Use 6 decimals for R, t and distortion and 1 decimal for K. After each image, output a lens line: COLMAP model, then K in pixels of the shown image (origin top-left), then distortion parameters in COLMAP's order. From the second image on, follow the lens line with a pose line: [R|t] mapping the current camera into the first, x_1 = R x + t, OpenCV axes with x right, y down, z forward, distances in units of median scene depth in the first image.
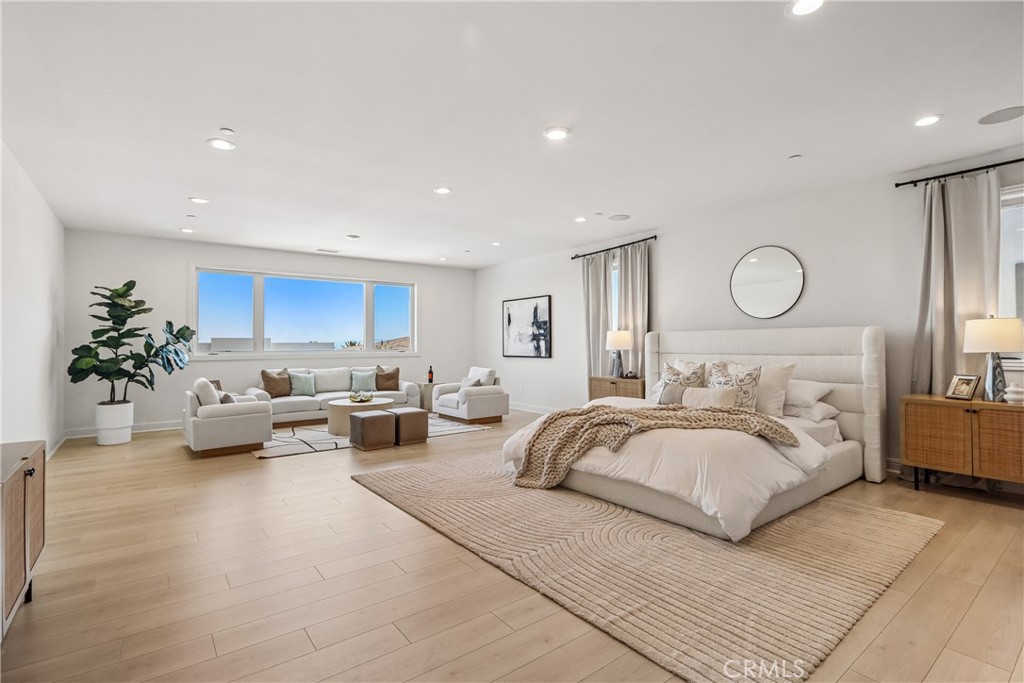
lens RADIAL K [[477.3, 0, 508.7], [0, 477.3, 347.8], [0, 0, 1]] dist [-0.016652, 0.001679]
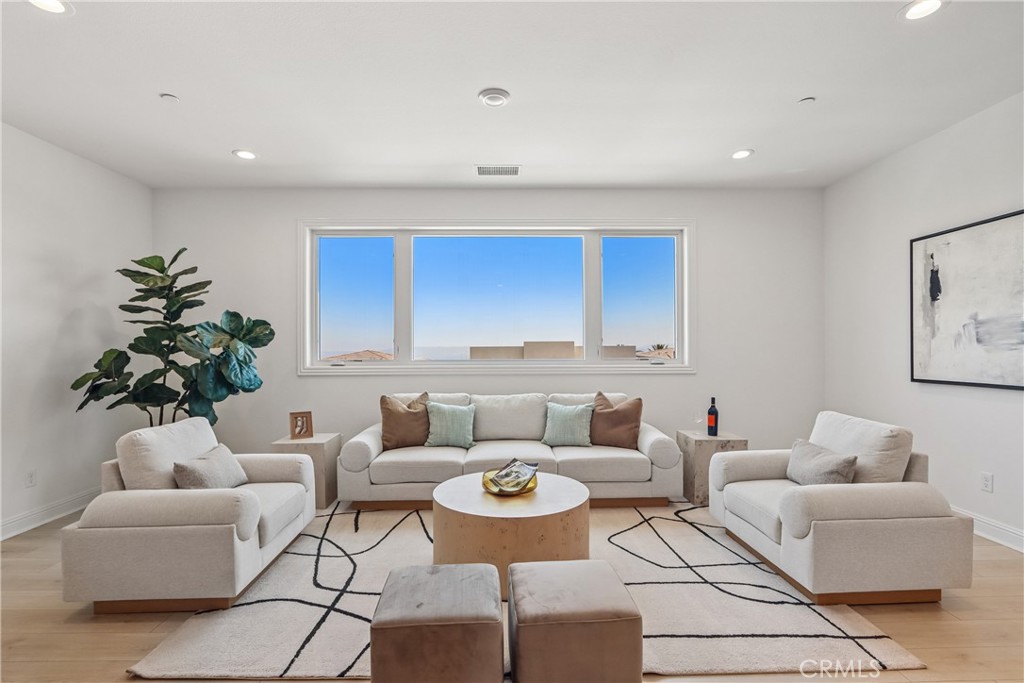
lens RADIAL K [[477.3, 0, 508.7], [0, 477.3, 347.8], [0, 0, 1]] dist [-0.016652, 0.001679]
pose [[0.807431, 0.000284, -0.589961, -0.059796], [-0.004222, 0.999977, -0.005298, -0.007000], [0.589946, 0.006769, 0.807414, 0.583440]]
